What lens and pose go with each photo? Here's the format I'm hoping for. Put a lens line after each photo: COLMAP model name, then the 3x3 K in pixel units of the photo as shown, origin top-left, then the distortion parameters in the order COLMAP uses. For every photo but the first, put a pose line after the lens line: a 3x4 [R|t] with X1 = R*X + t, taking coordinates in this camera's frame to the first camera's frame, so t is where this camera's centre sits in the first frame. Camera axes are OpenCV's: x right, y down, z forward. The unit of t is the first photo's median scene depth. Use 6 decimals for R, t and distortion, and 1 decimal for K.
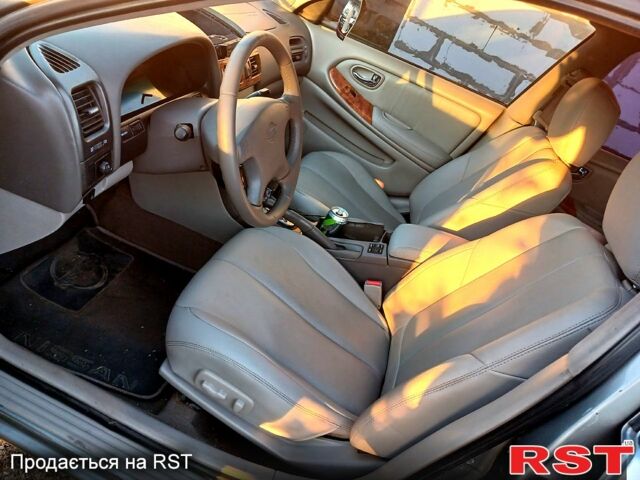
lens RADIAL K [[505.8, 0, 306.1], [0, 505.8, 239.9], [0, 0, 1]] dist [-0.001290, 0.001842]
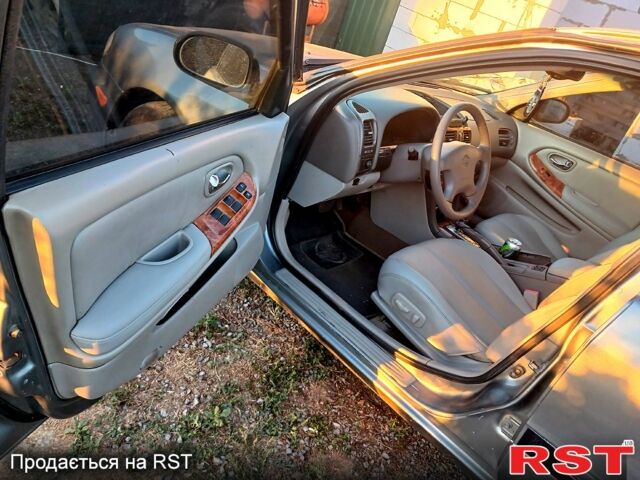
lens RADIAL K [[505.8, 0, 306.1], [0, 505.8, 239.9], [0, 0, 1]] dist [-0.001290, 0.001842]
pose [[0.900031, 0.127213, -0.416846, 0.128270], [-0.220496, 0.957925, -0.183744, 0.312206], [0.375932, 0.257288, 0.890212, -0.415365]]
